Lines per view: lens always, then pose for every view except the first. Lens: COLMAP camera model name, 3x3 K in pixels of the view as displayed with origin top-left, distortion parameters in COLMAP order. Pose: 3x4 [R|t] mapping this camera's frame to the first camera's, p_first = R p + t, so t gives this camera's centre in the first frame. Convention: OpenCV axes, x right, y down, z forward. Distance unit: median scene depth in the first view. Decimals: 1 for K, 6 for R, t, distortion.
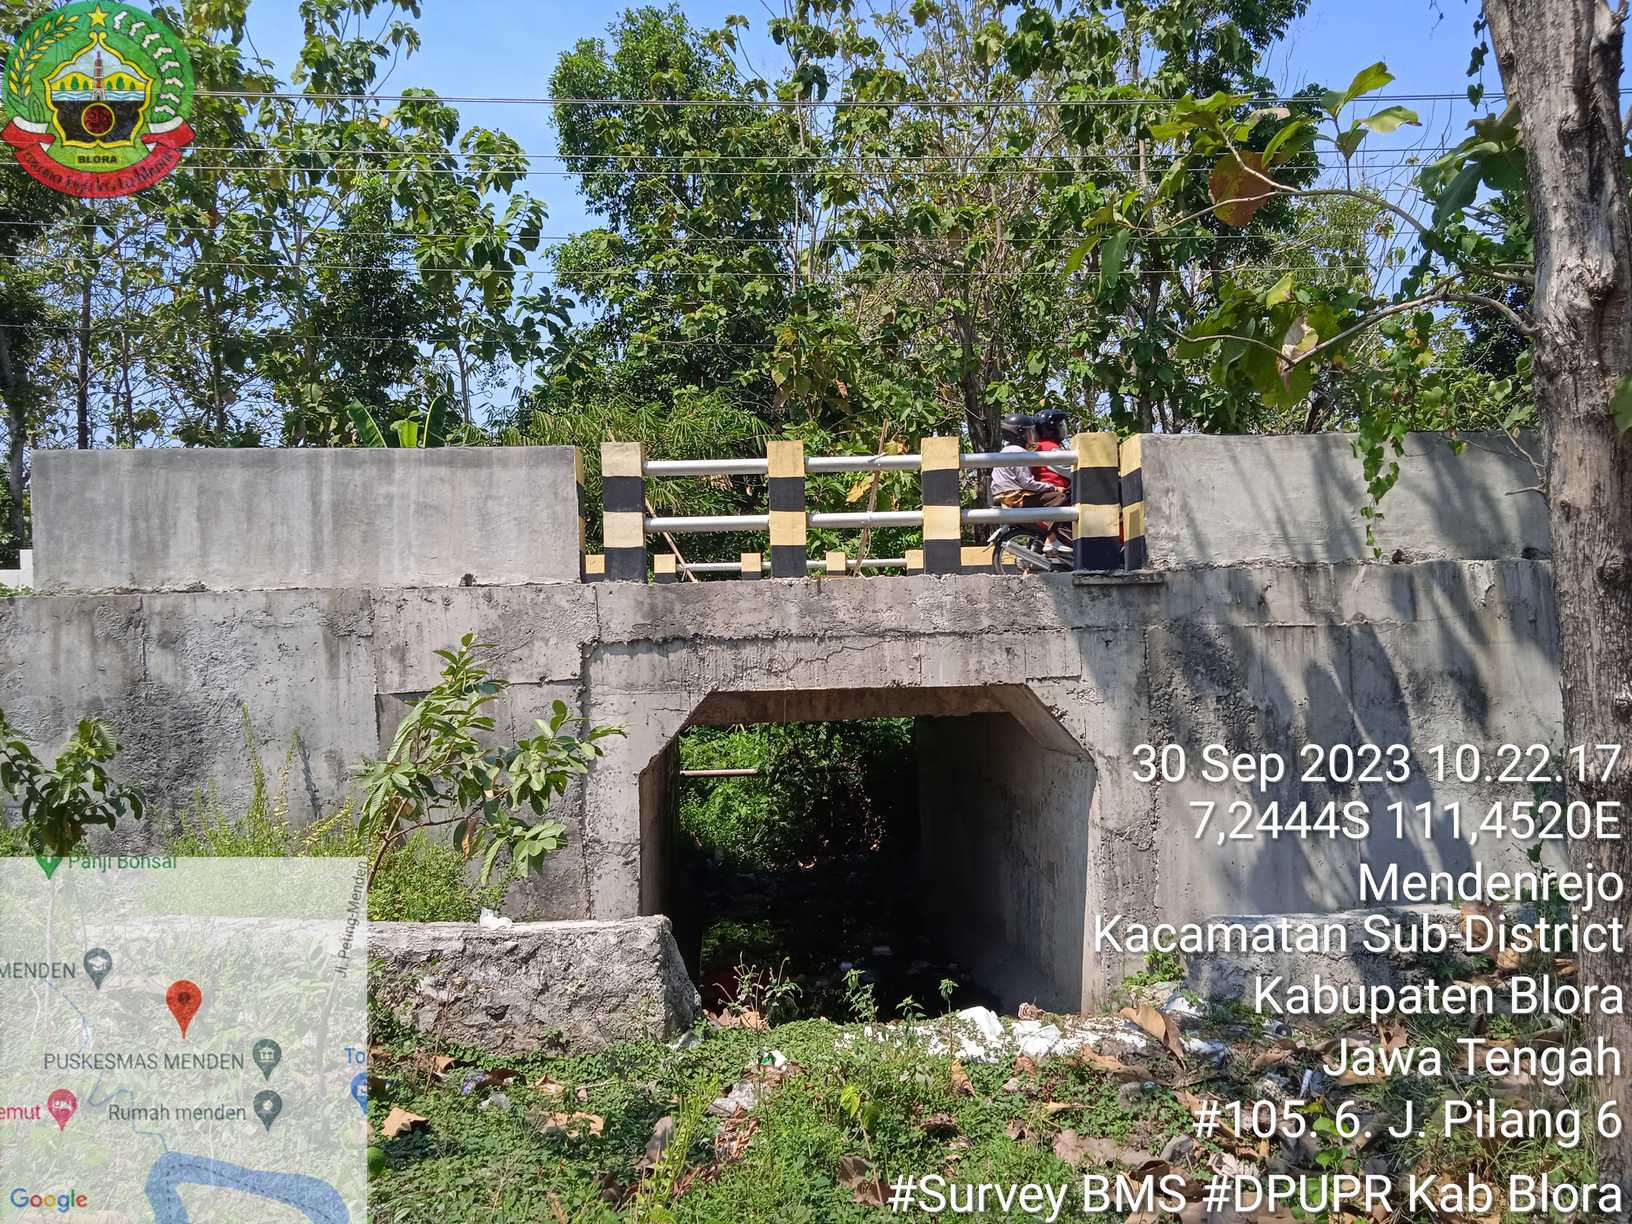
lens RADIAL K [[1371.4, 0, 830.9], [0, 1371.4, 627.3], [0, 0, 1]] dist [0.056863, -0.054530]
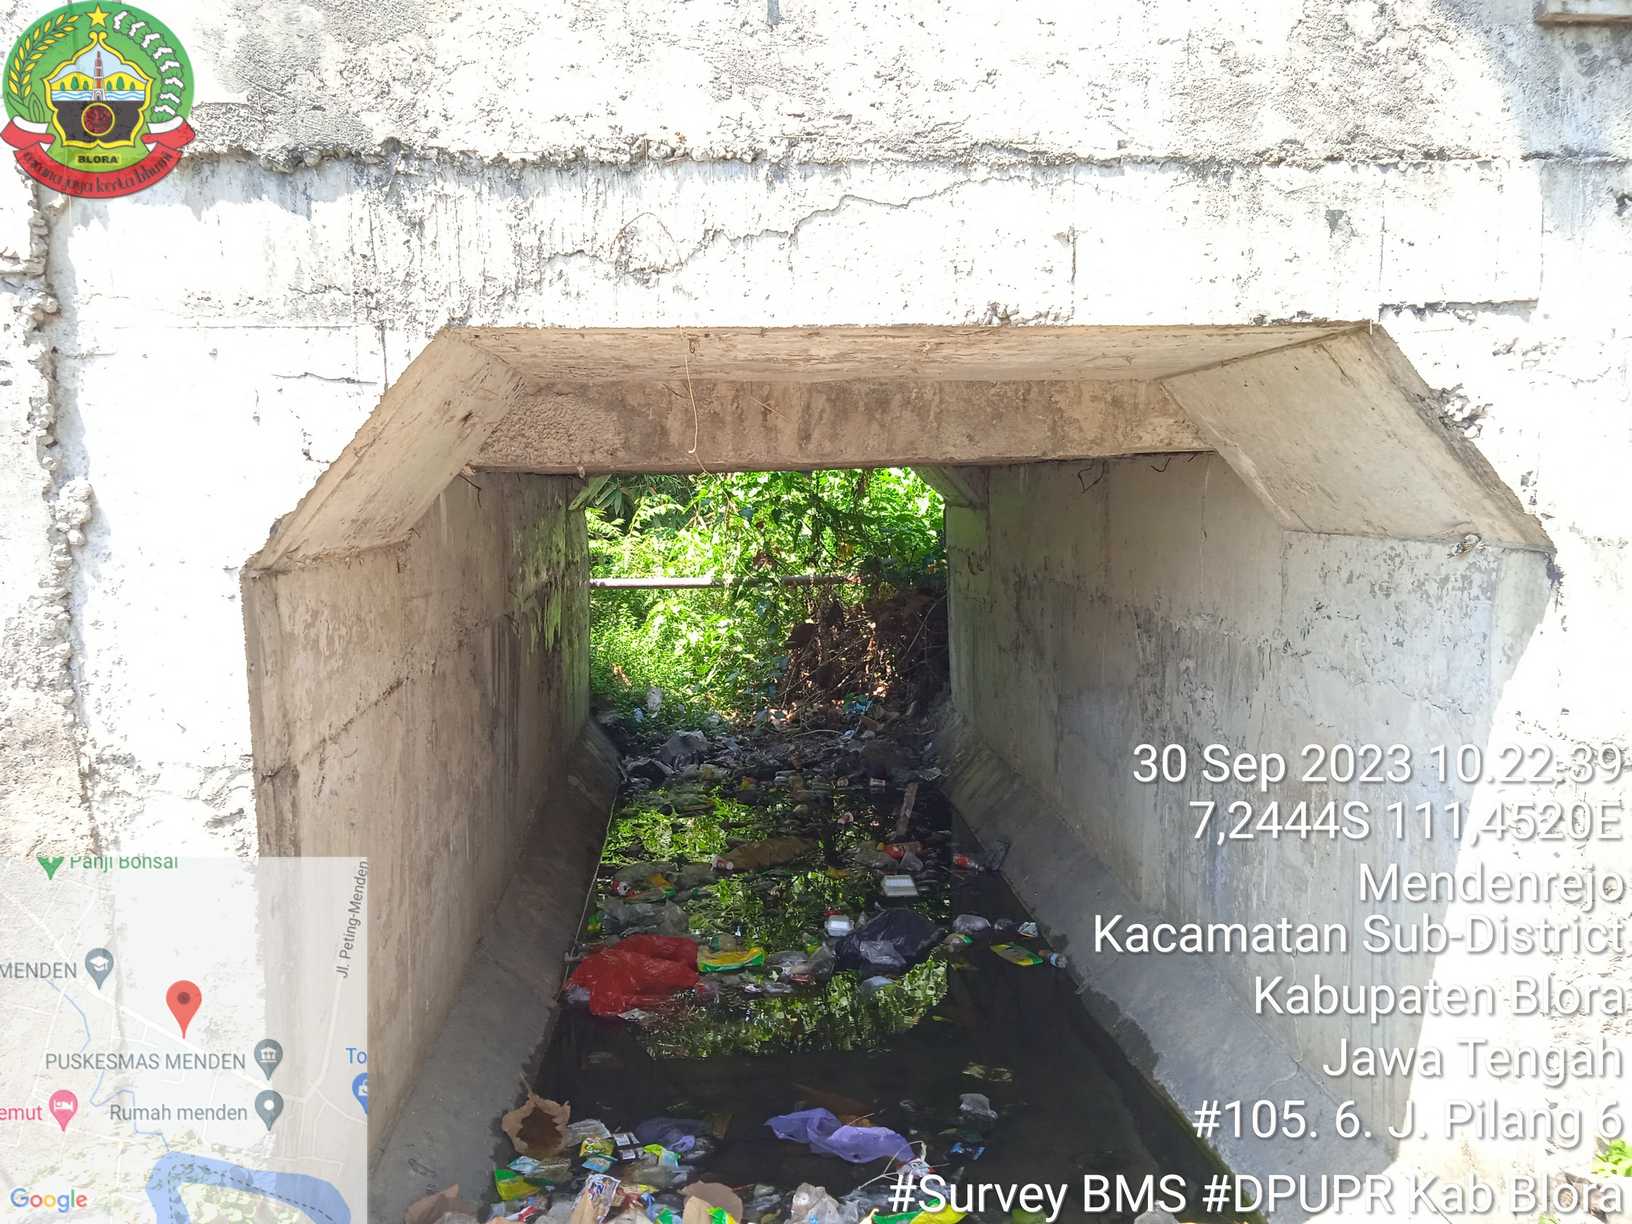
lens RADIAL K [[1371.4, 0, 817.4], [0, 1371.4, 611.5], [0, 0, 1]] dist [0.056863, -0.054530]
pose [[0.999898, 0.013734, -0.003951, 0.003281], [-0.013150, 0.992462, 0.121842, 0.048320], [0.005594, -0.121778, 0.992542, 0.431936]]
